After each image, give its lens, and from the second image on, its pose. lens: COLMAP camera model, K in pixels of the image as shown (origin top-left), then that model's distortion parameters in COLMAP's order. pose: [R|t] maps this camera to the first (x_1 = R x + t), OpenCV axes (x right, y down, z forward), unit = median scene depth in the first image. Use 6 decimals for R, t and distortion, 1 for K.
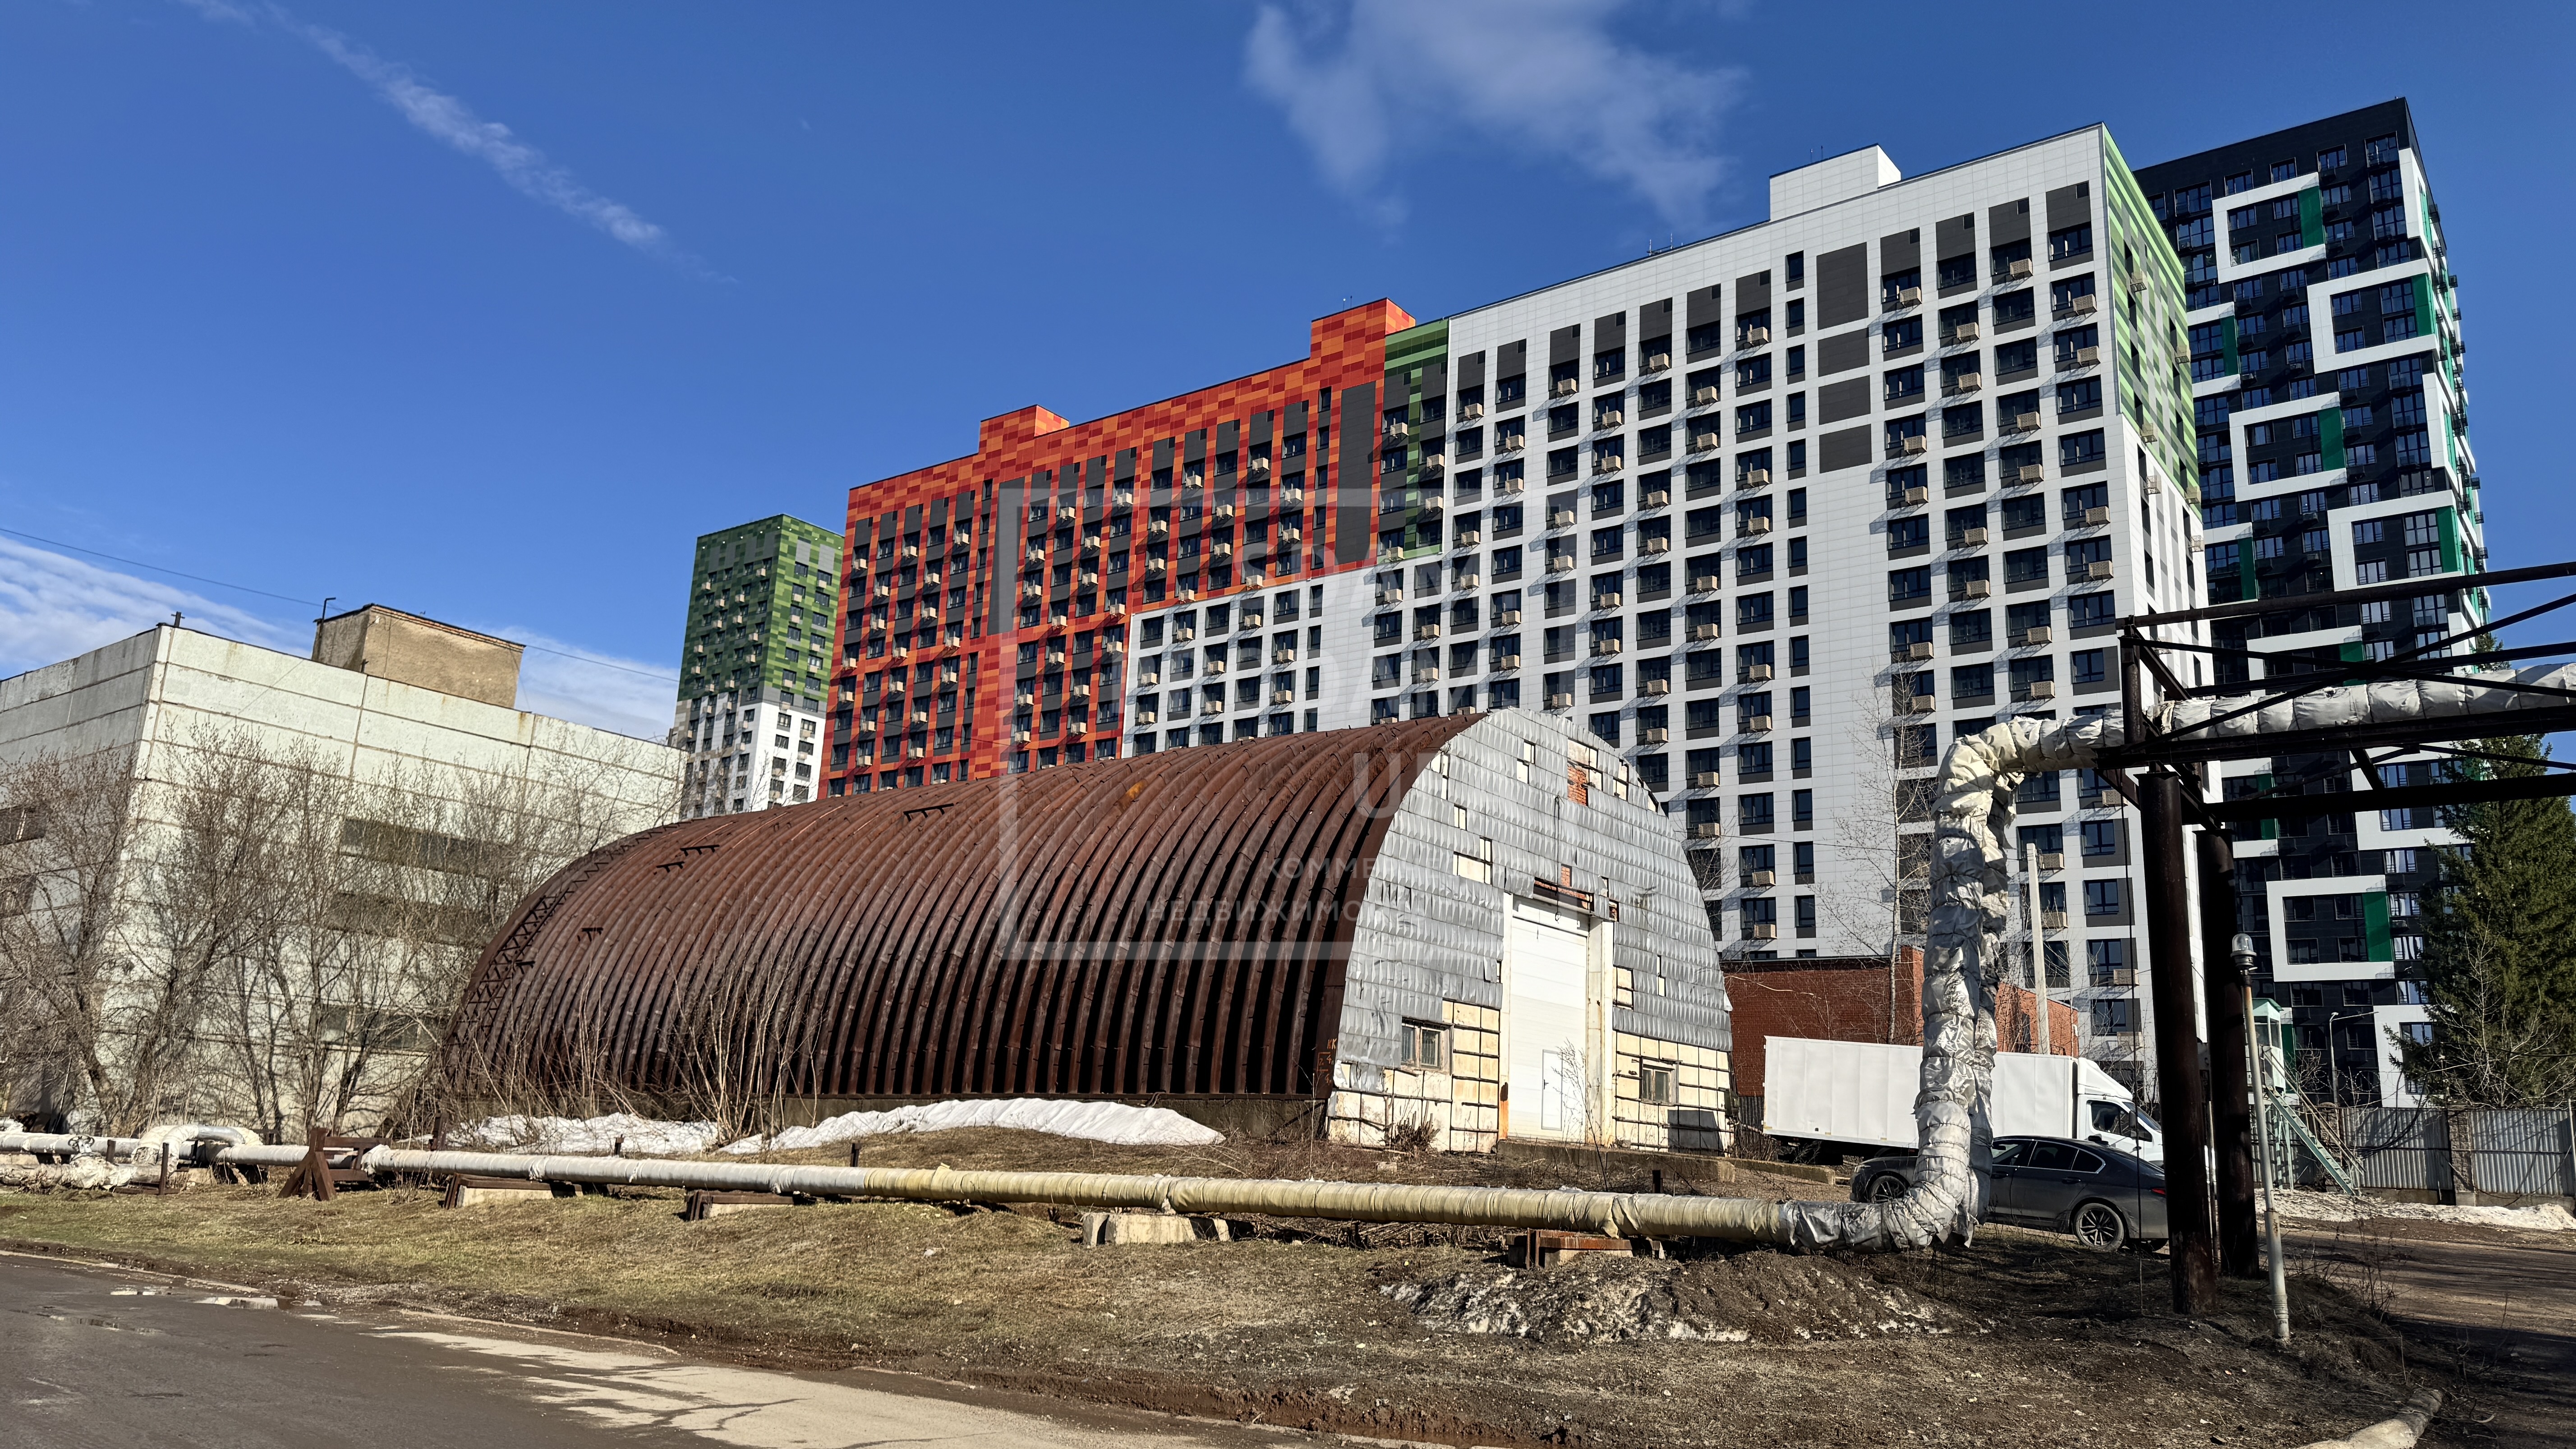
lens RADIAL K [[1799.3, 0, 1310.0], [0, 1799.3, 745.8], [0, 0, 1]] dist [0.203815, -0.434749]
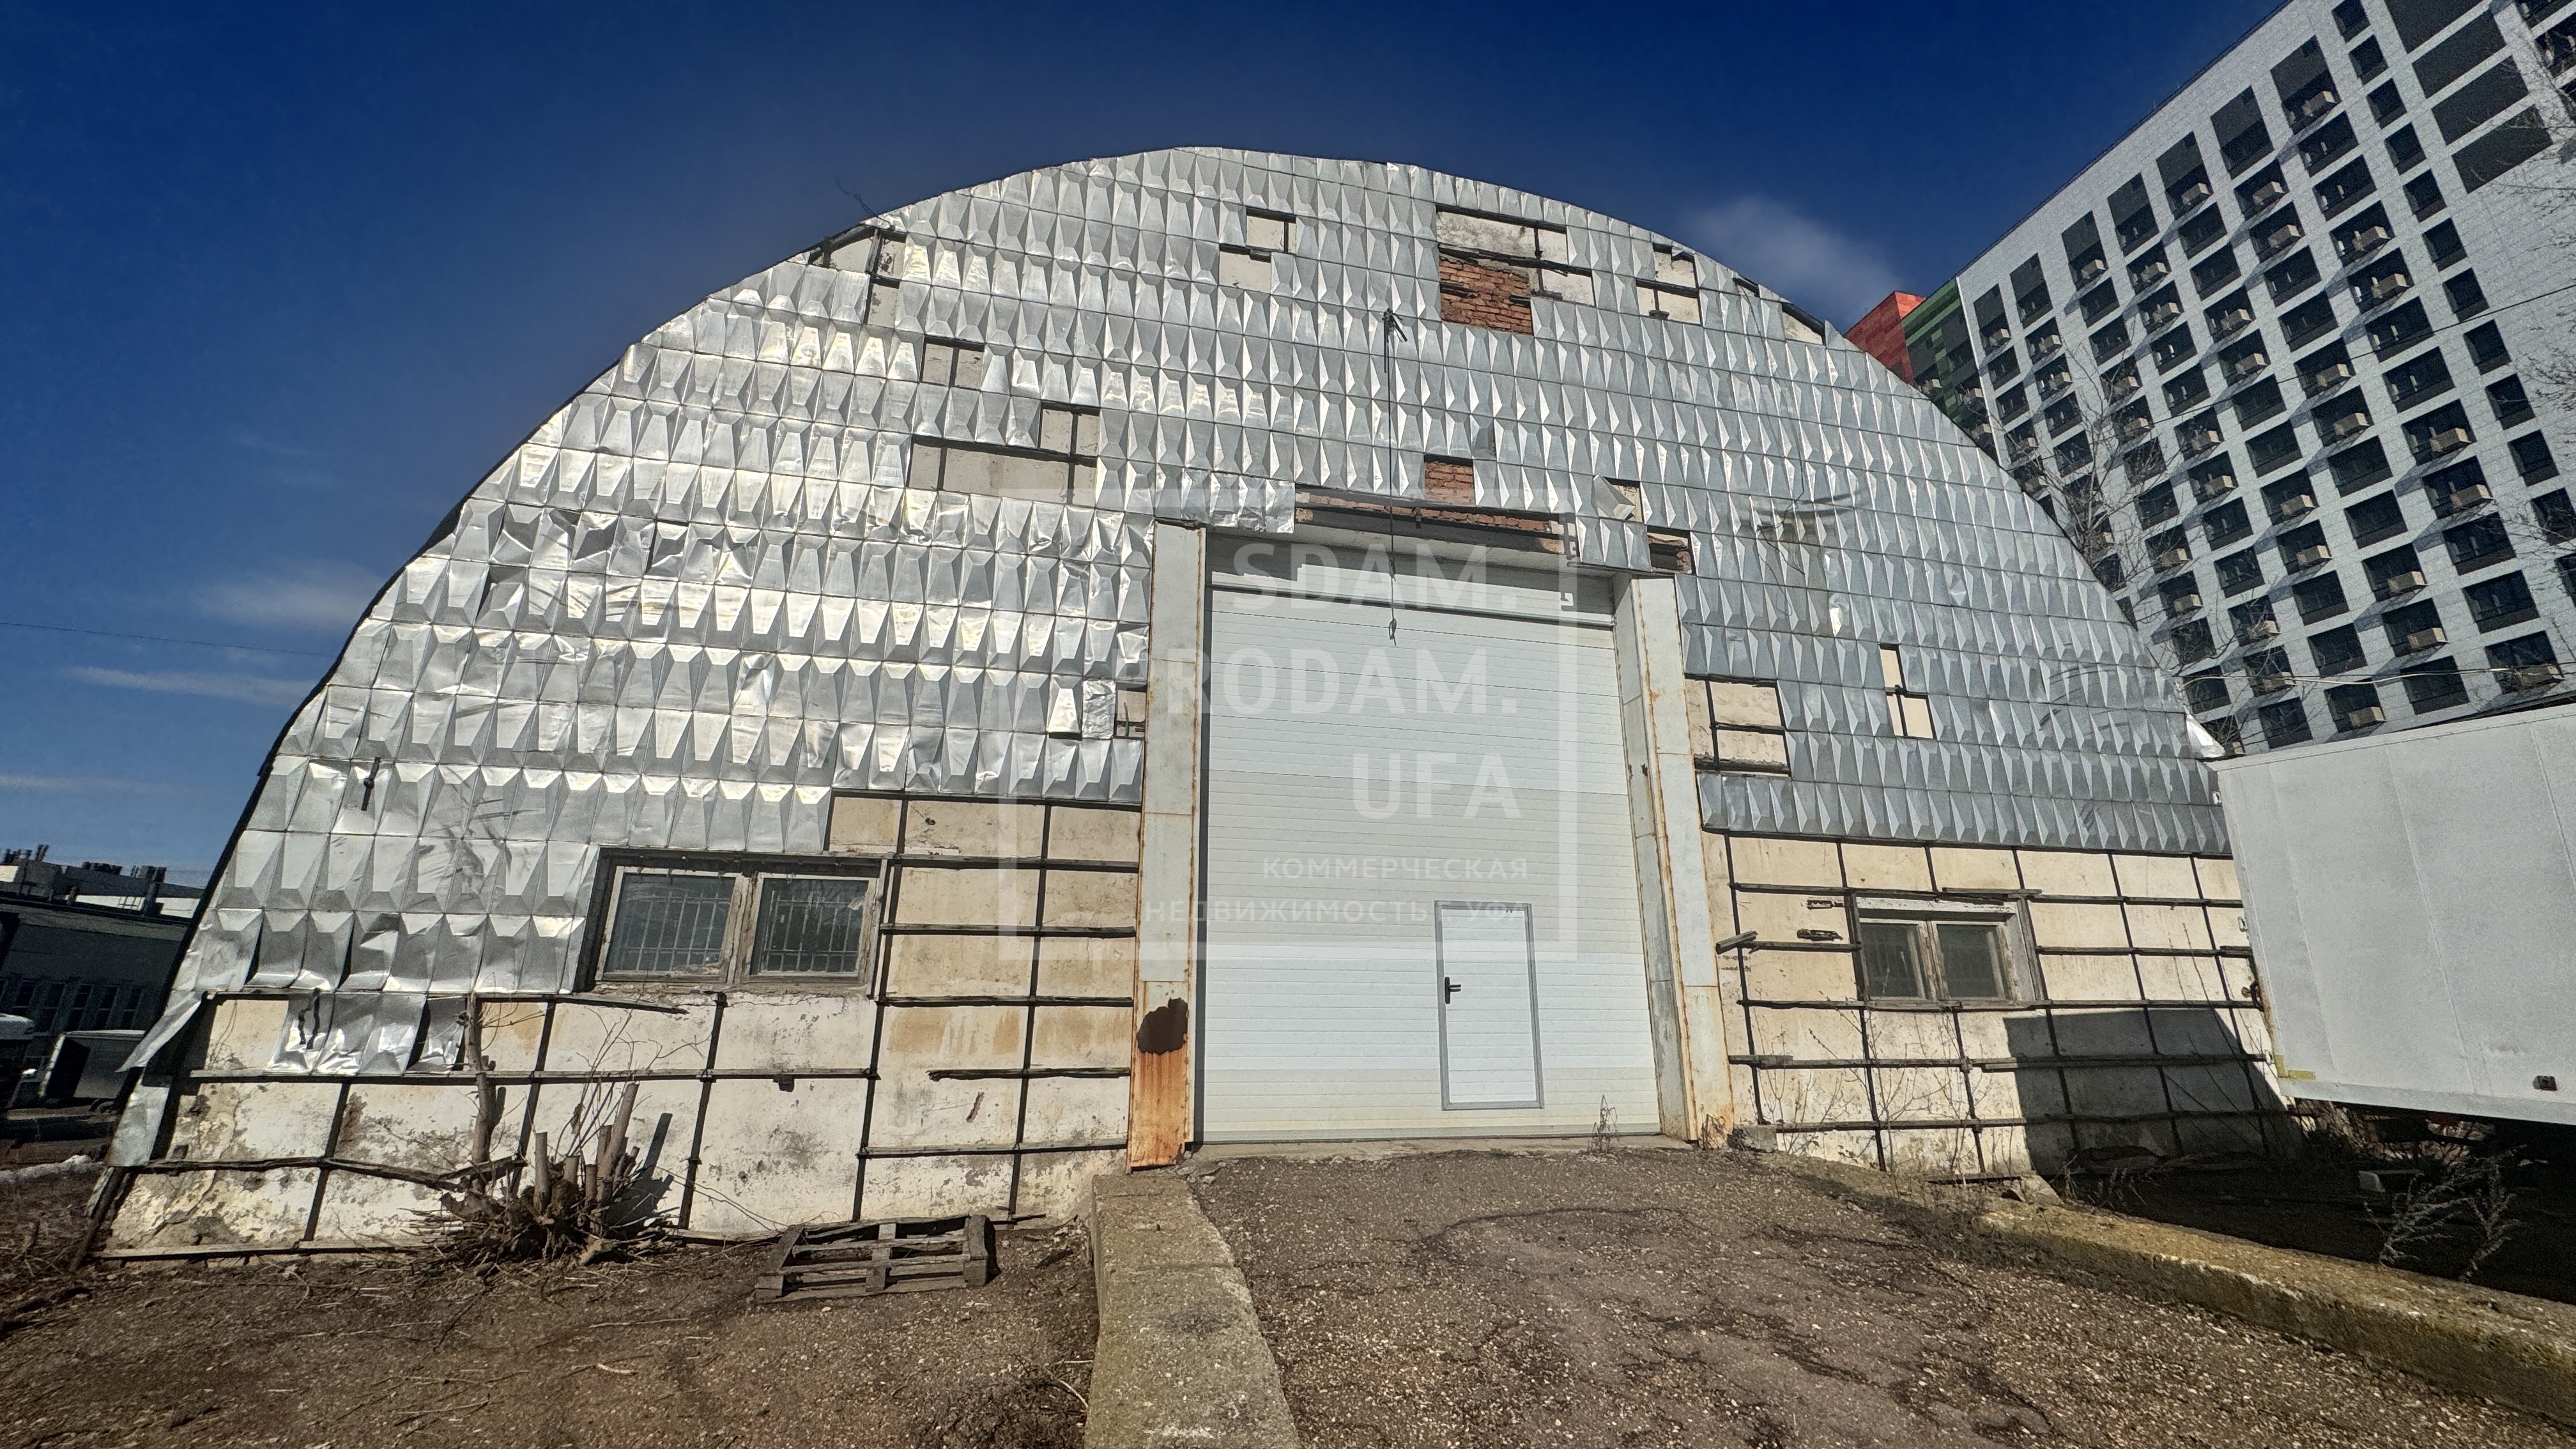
lens RADIAL K [[1024.6, 0, 1287.1], [0, 1024.6, 721.6], [0, 0, 1]] dist [-0.000398, -0.000167]
pose [[0.765234, -0.230866, -0.600931, 0.096795], [0.178978, 0.972977, -0.145885, 0.061381], [0.618372, 0.004082, 0.785875, 0.317204]]
